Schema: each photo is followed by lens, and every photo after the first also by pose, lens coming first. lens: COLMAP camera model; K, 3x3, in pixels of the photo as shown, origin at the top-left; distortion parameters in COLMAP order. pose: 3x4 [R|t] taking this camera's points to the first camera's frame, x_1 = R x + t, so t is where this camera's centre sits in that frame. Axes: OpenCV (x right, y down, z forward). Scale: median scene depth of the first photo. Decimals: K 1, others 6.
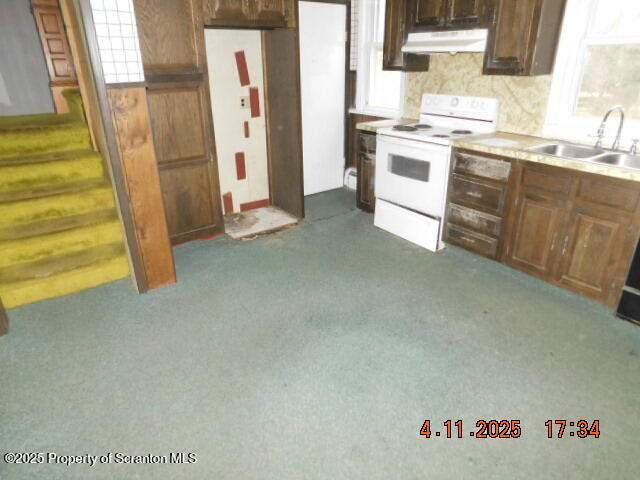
lens RADIAL K [[419.5, 0, 323.7], [0, 419.5, 241.3], [0, 0, 1]] dist [-0.076367, 0.053737]
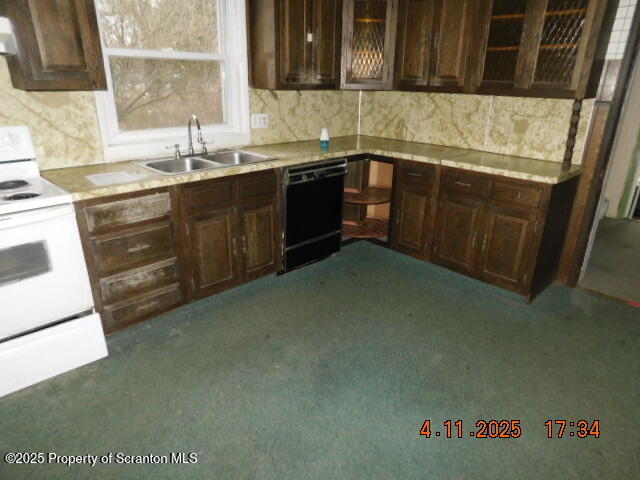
lens RADIAL K [[419.5, 0, 323.7], [0, 419.5, 241.3], [0, 0, 1]] dist [-0.076367, 0.053737]
pose [[-0.169530, -0.347004, 0.922414, -0.370368], [0.369143, 0.845466, 0.385902, -0.281169], [-0.913780, 0.405925, -0.015238, 0.682611]]
